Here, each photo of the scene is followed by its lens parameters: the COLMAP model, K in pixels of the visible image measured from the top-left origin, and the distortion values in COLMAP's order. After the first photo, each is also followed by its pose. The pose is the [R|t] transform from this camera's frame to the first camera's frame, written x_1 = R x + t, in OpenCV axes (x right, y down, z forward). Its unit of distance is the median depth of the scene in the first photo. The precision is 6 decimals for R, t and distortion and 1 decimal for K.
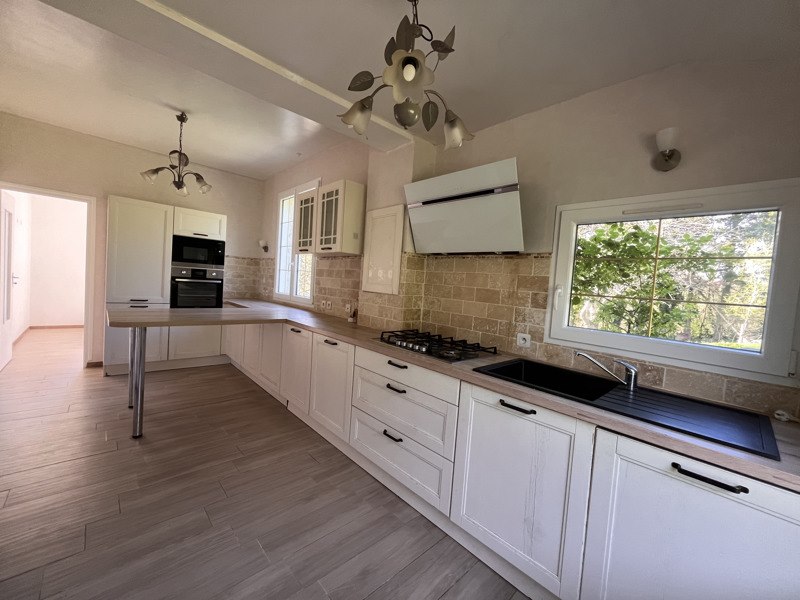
lens RADIAL K [[322.7, 0, 394.6], [0, 322.7, 297.2], [0, 0, 1]] dist [-0.000834, -0.000128]
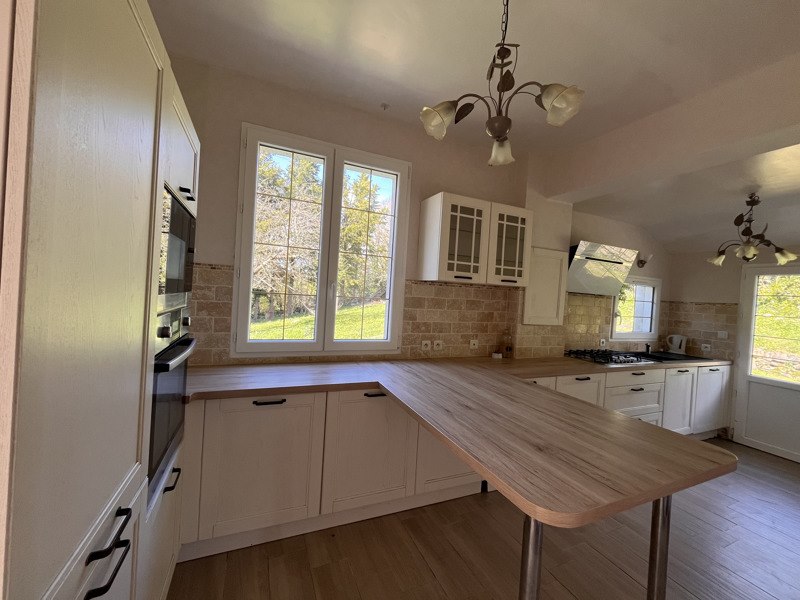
lens RADIAL K [[322.7, 0, 396.0], [0, 322.7, 298.9], [0, 0, 1]] dist [-0.000834, -0.000128]
pose [[0.327424, -0.064136, 0.942698, -1.107726], [0.007118, 0.997833, 0.065414, -0.158710], [-0.944851, -0.014708, 0.327171, 0.982831]]
